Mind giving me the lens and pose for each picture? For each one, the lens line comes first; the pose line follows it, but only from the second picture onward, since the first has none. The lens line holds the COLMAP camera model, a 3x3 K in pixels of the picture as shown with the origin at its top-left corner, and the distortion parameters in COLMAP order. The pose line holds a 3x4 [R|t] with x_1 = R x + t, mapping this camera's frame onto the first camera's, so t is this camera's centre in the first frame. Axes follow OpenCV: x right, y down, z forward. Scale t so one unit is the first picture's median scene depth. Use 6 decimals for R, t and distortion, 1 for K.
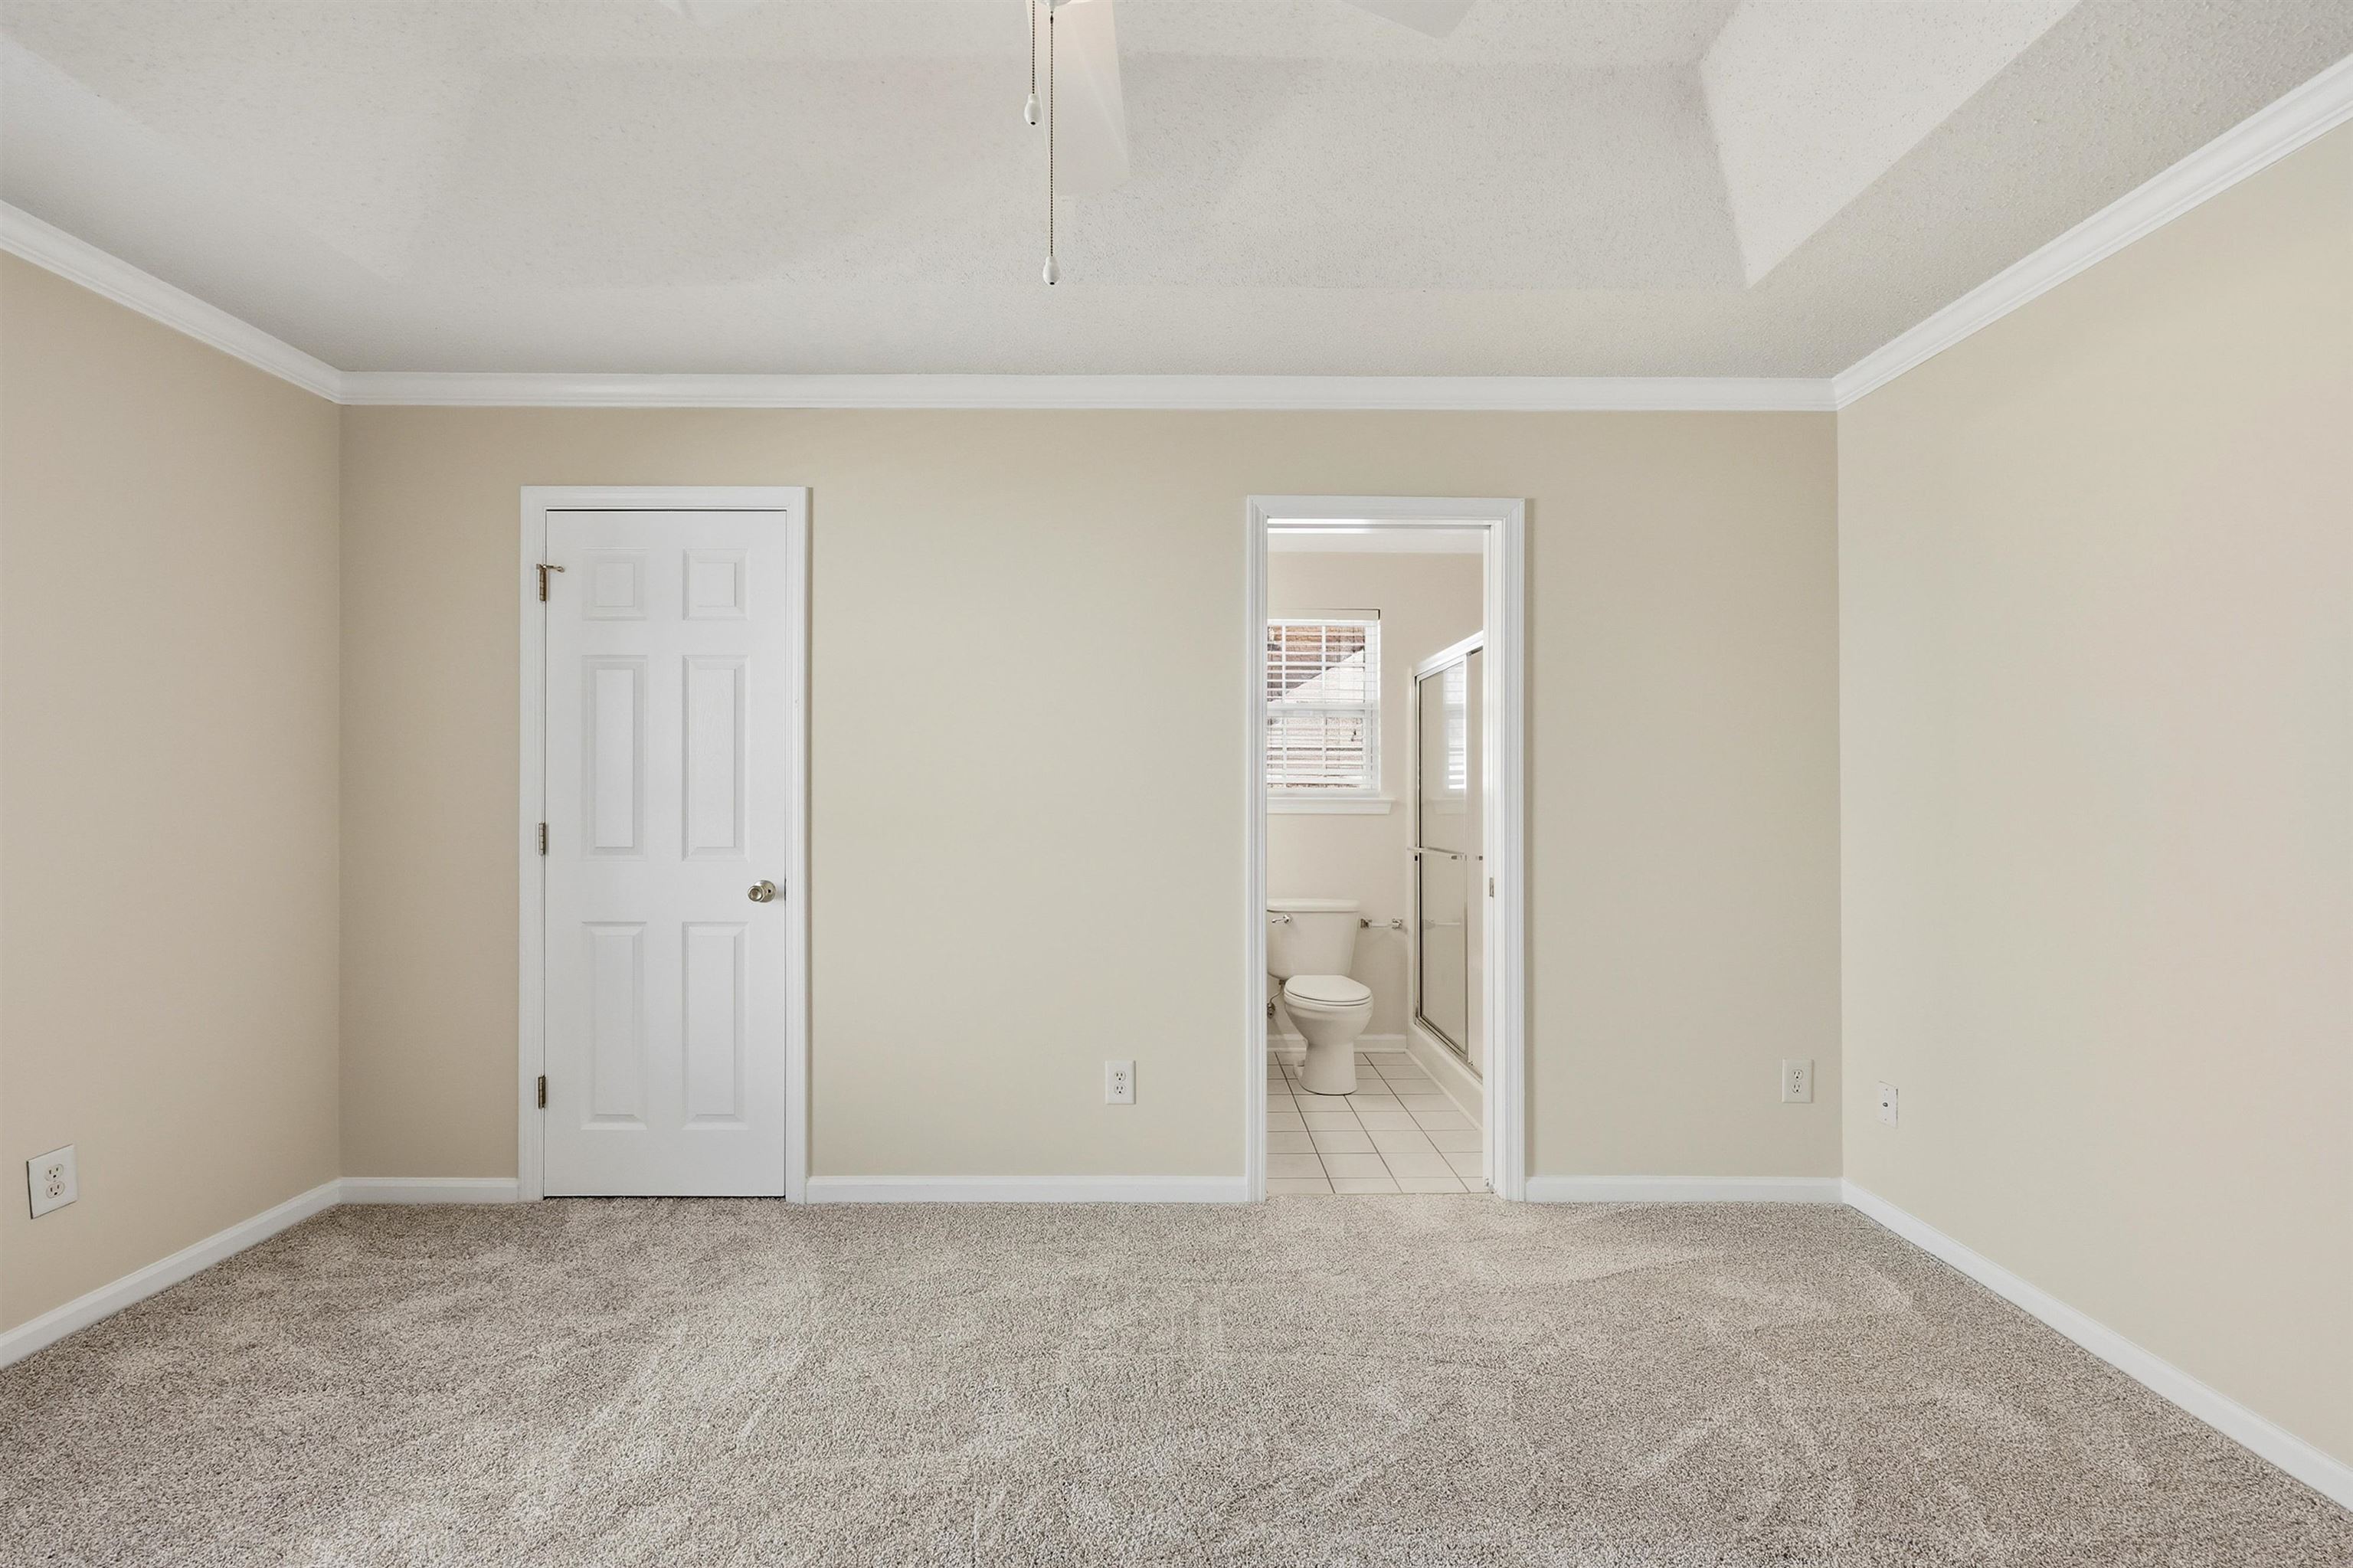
lens RADIAL K [[956.3, 0, 1168.7], [0, 956.3, 786.0], [0, 0, 1]] dist [-0.000491, 0.000692]
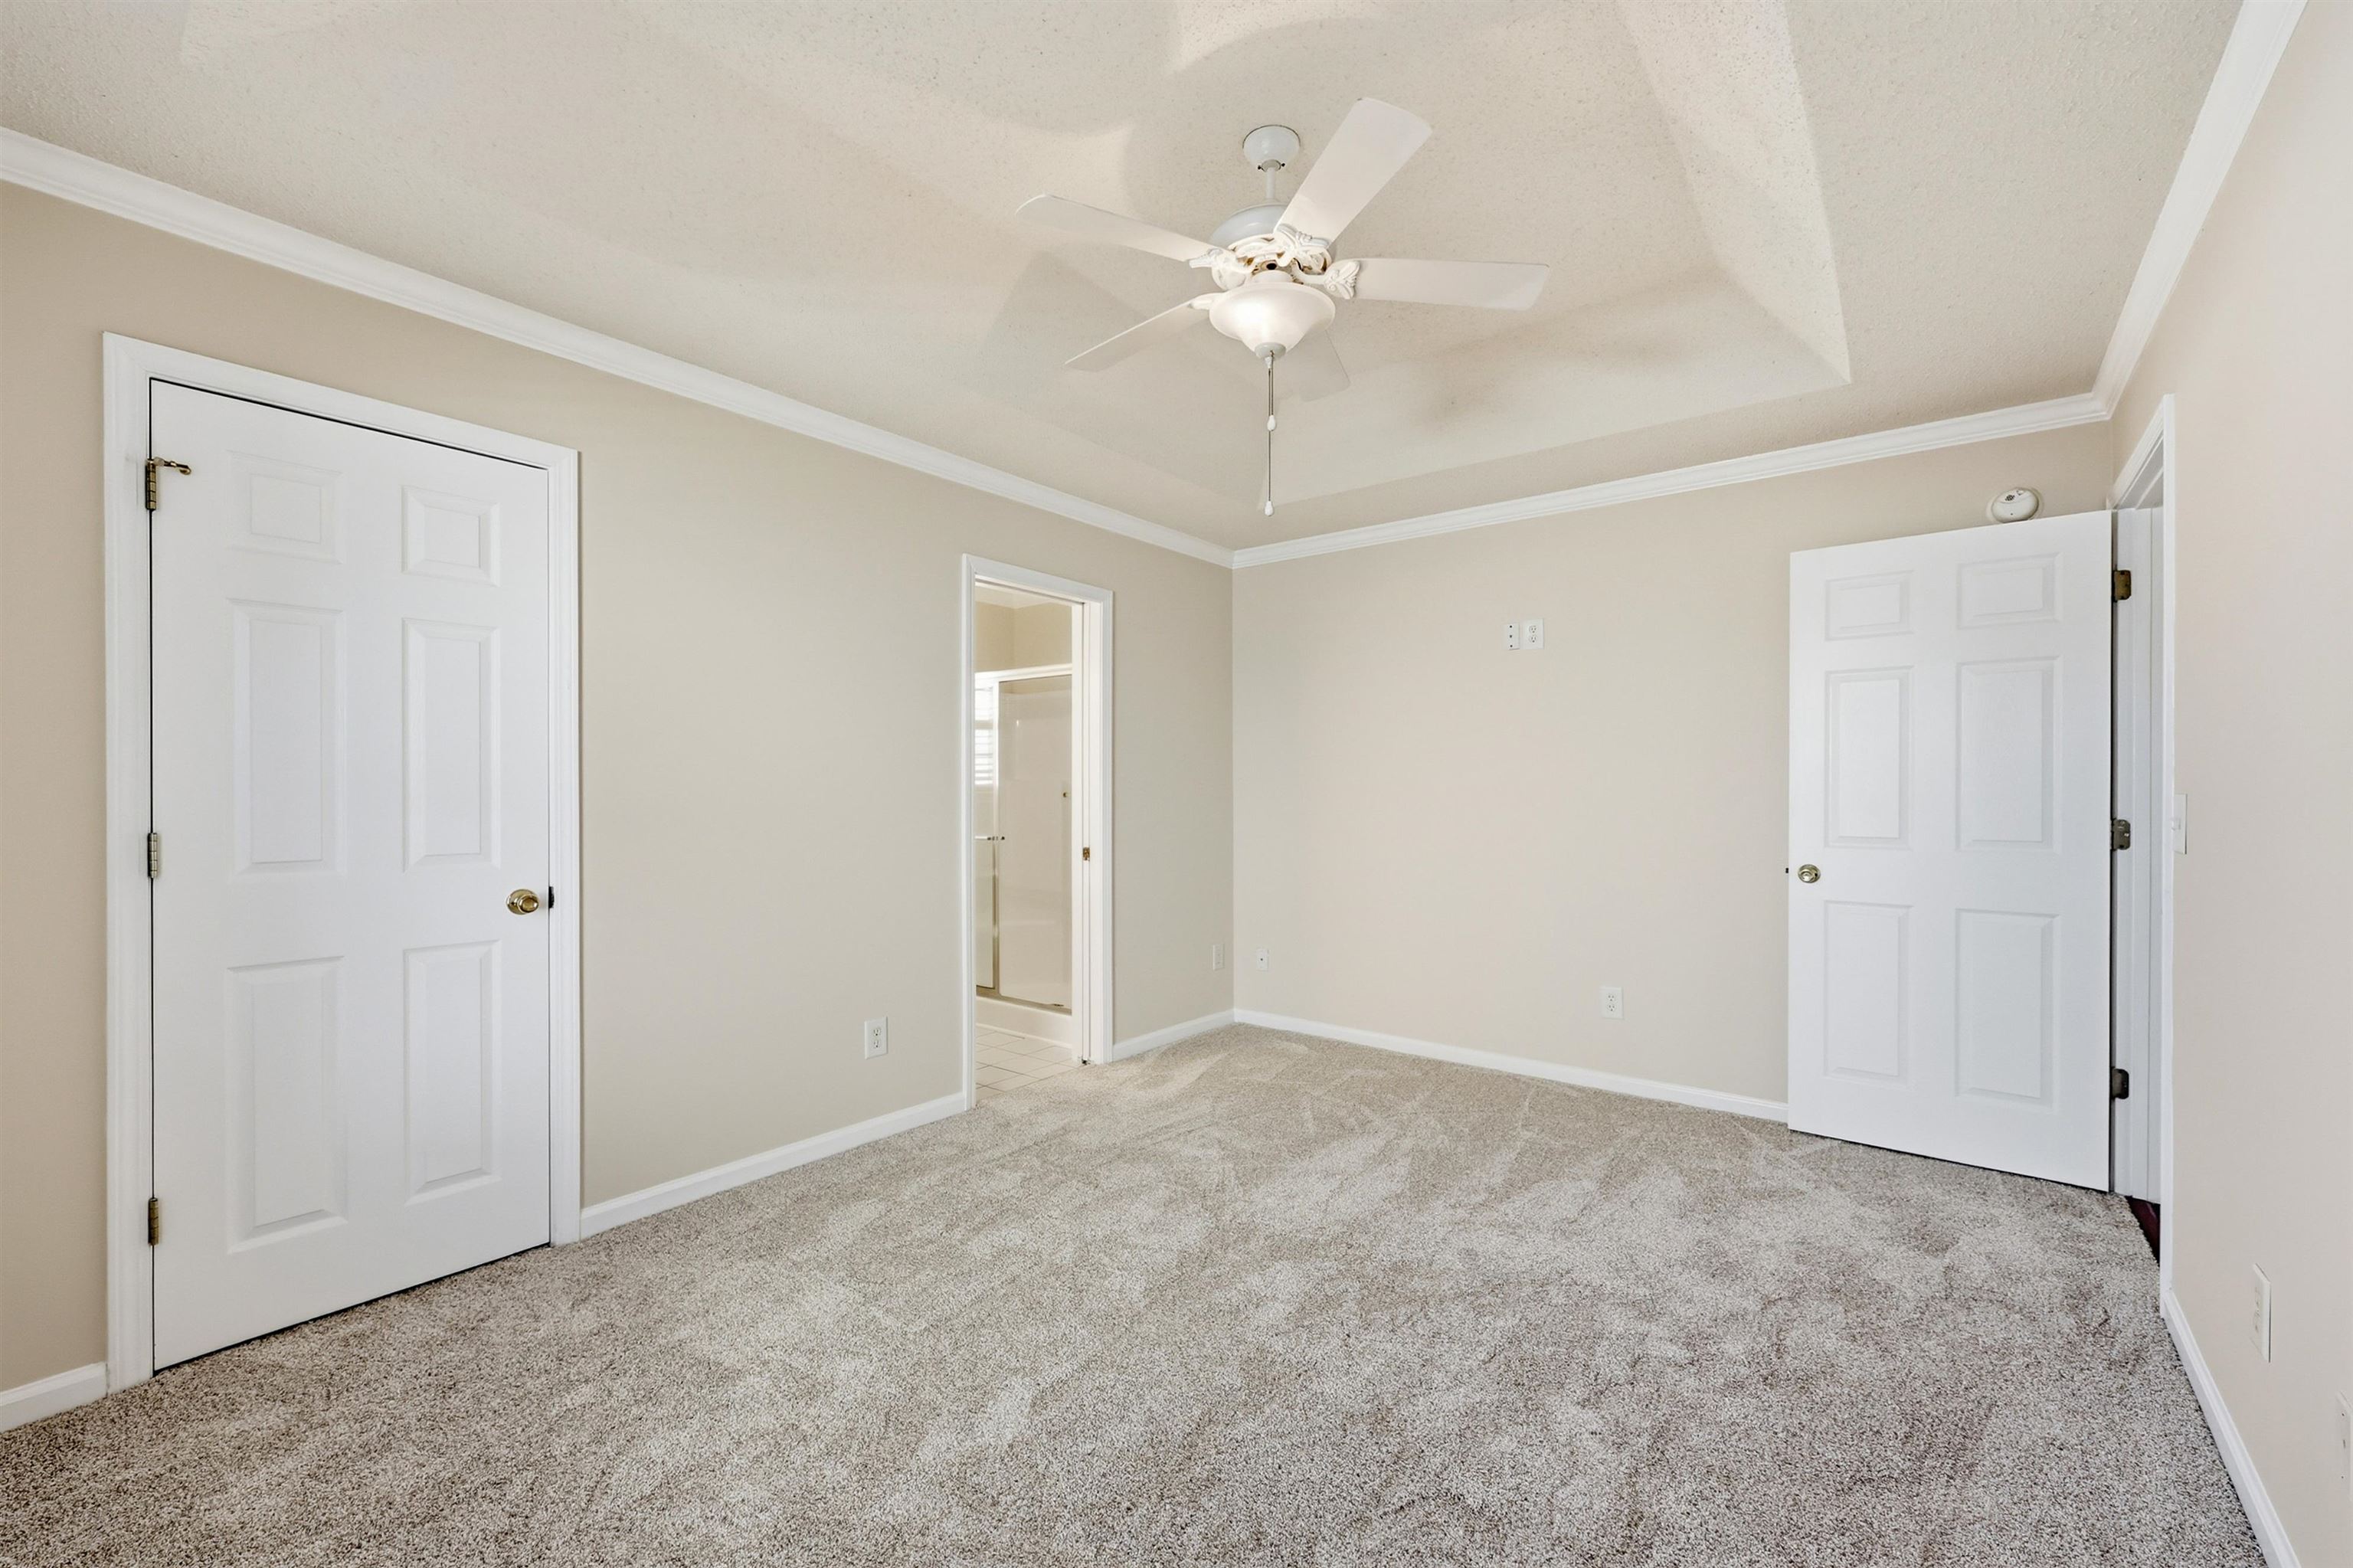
lens RADIAL K [[956.3, 0, 1171.2], [0, 956.3, 785.0], [0, 0, 1]] dist [-0.000491, 0.000692]
pose [[0.625228, 0.002909, 0.780437, -0.735799], [-0.007264, 0.999971, 0.002092, -0.002325], [-0.780408, -0.006977, 0.625232, -0.005625]]
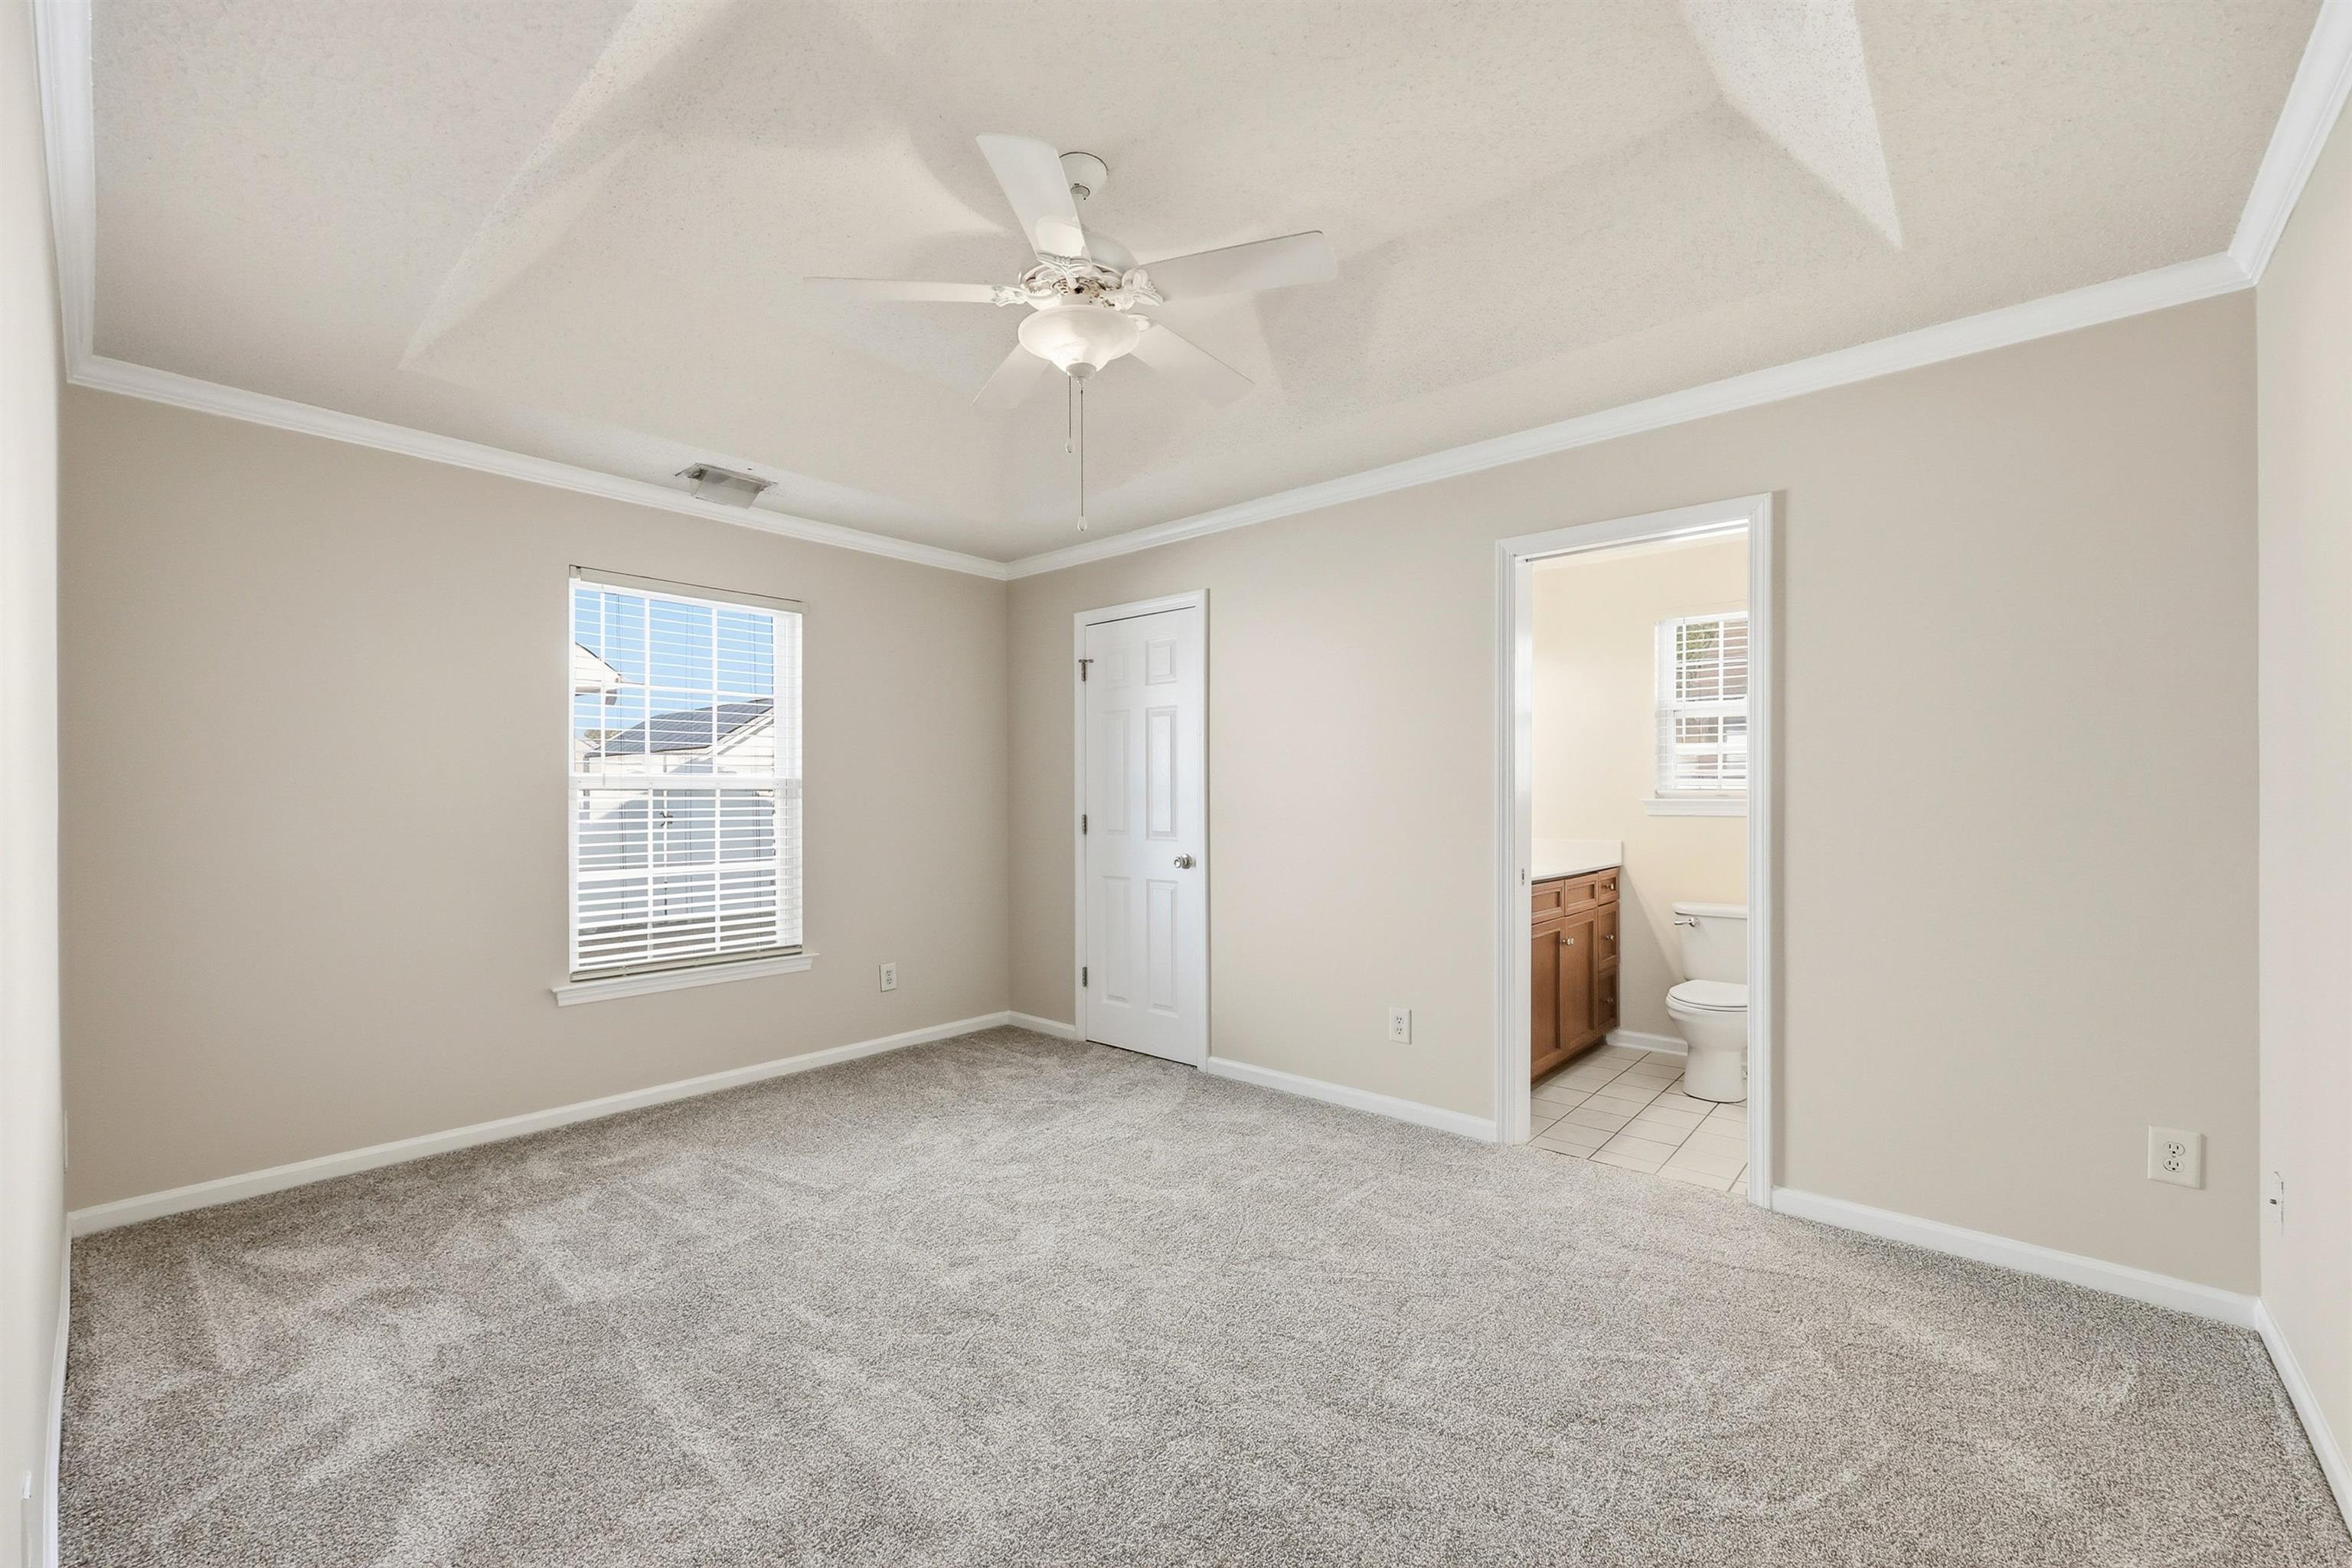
lens RADIAL K [[955.9, 0, 1175.8], [0, 955.9, 802.6], [0, 0, 1]] dist [-0.000491, 0.000692]
pose [[0.748244, 0.001195, -0.663423, 0.565762], [0.007816, 0.999913, 0.010616, 0.000565], [0.663378, -0.013129, 0.748170, -0.136124]]
